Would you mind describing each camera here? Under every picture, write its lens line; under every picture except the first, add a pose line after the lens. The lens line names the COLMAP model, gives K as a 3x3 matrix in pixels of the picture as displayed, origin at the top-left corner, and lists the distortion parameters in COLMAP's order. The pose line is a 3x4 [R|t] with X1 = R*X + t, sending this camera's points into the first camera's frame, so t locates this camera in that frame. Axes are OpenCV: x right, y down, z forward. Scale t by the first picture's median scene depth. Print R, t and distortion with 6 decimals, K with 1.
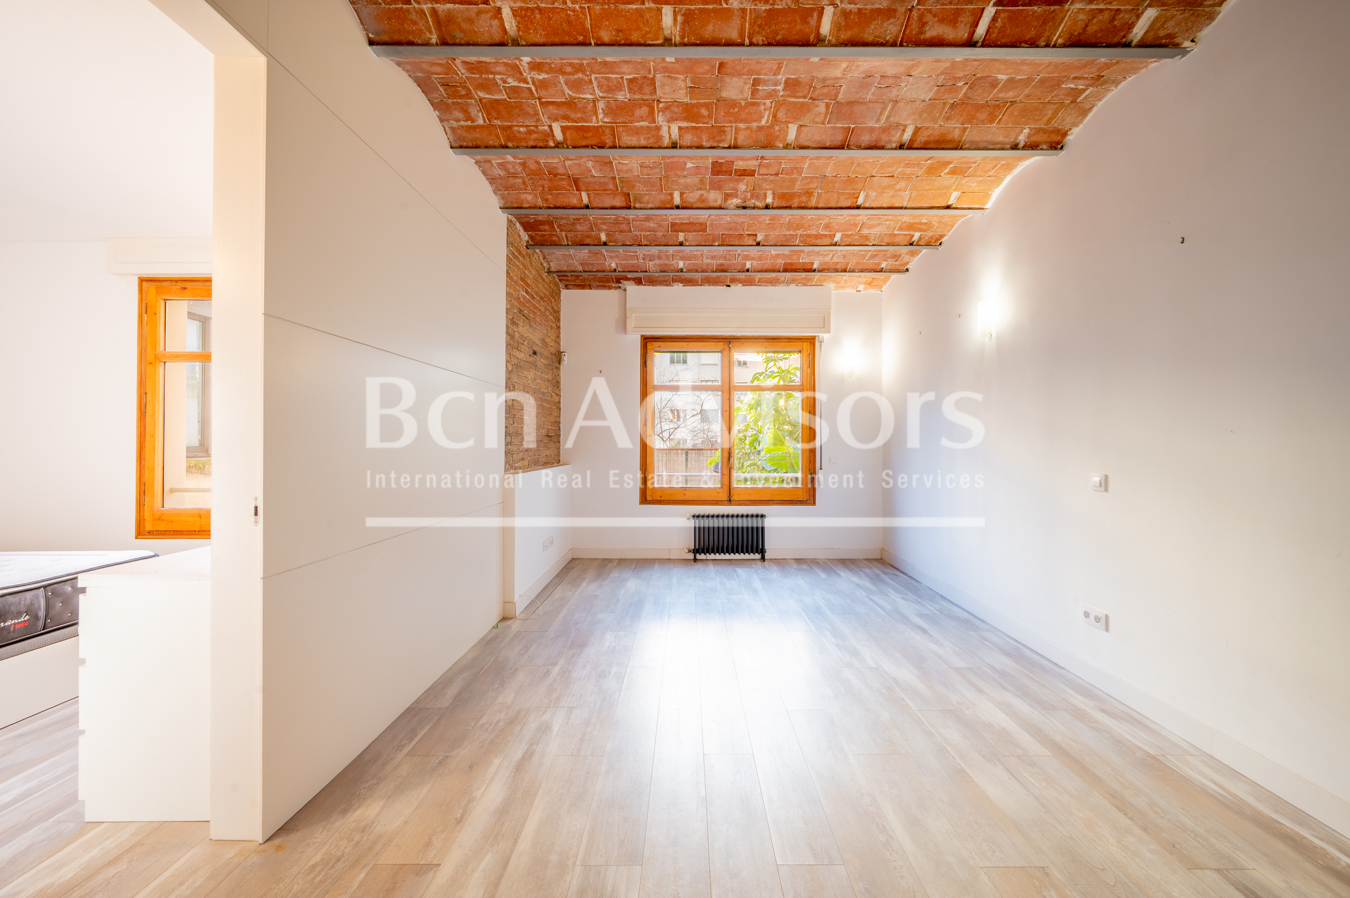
lens RADIAL K [[539.5, 0, 681.5], [0, 539.5, 439.6], [0, 0, 1]] dist [-0.000421, 0.000613]
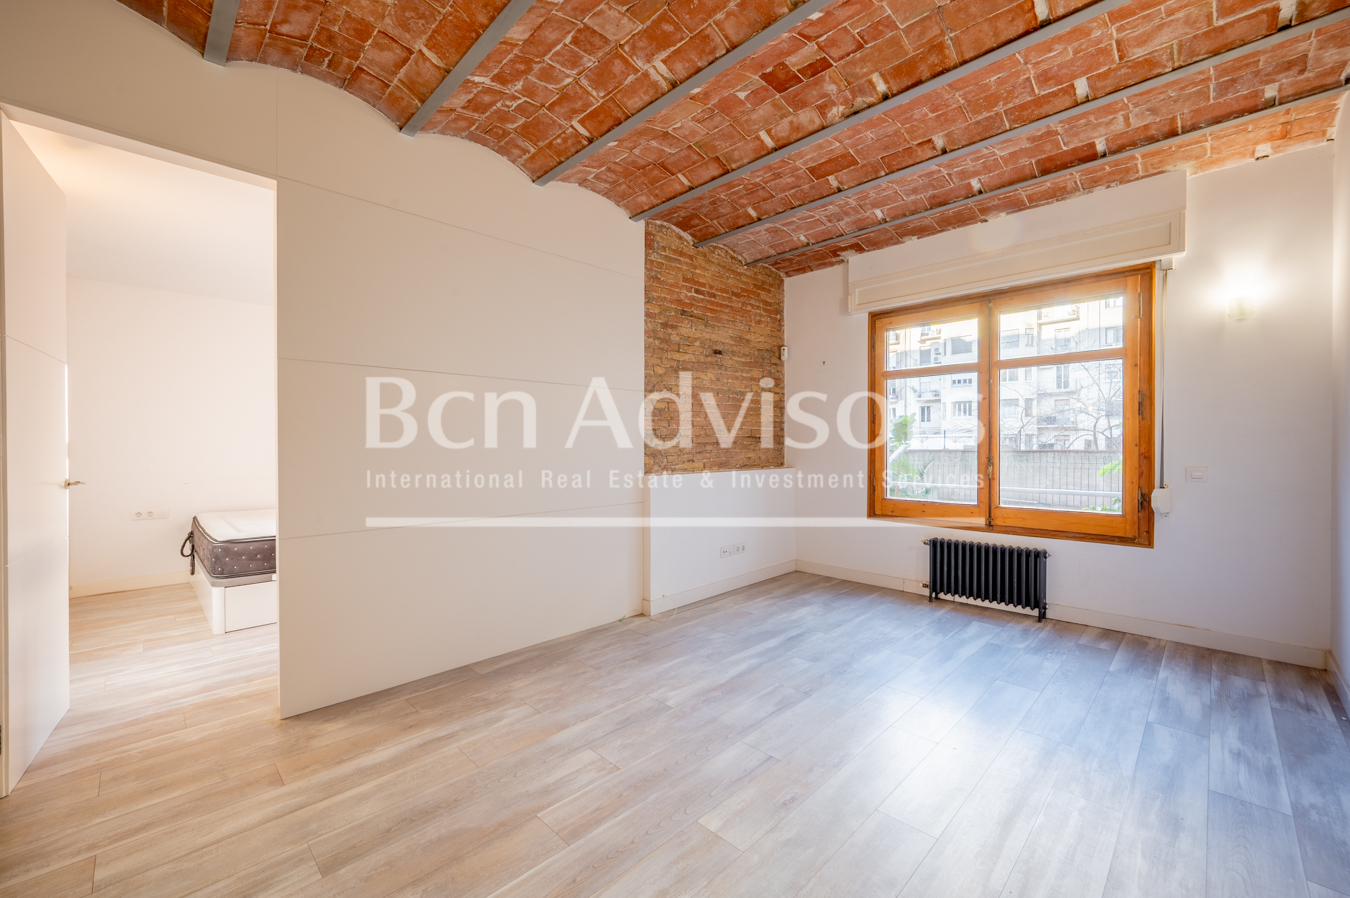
lens RADIAL K [[539.5, 0, 674.1], [0, 539.5, 449.2], [0, 0, 1]] dist [-0.000421, 0.000613]
pose [[0.708146, 0.003306, -0.706058, 0.478849], [0.007315, 0.999901, 0.012019, 0.001925], [0.706028, -0.013676, 0.708052, 0.342464]]
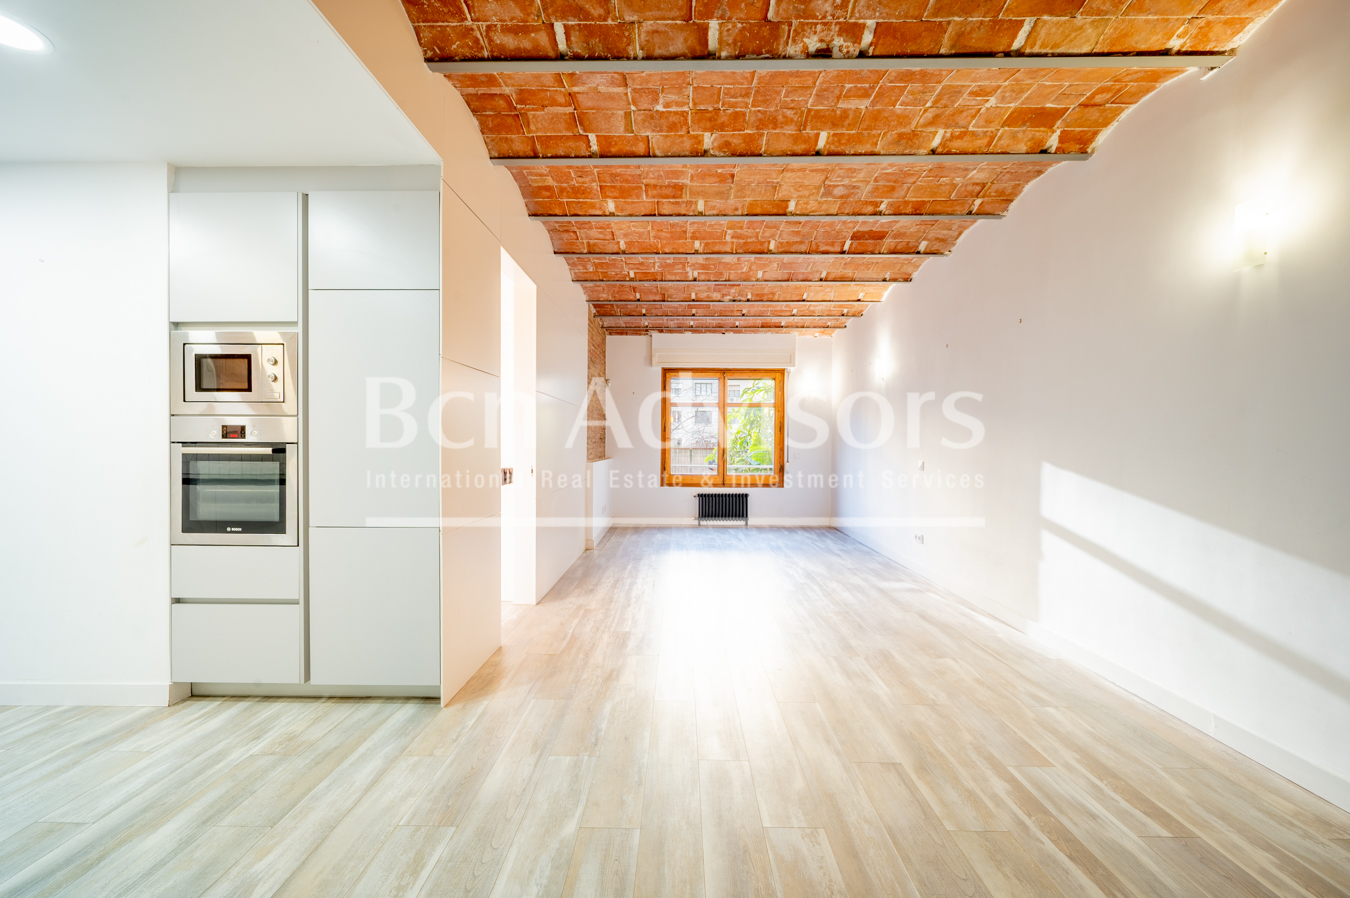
lens RADIAL K [[539.5, 0, 667.1], [0, 539.5, 454.3], [0, 0, 1]] dist [-0.000421, 0.000613]
pose [[0.999912, 0.003772, -0.012733, -0.068636], [-0.003423, 0.999621, 0.027303, -0.007187], [0.012831, -0.027257, 0.999546, -0.694059]]
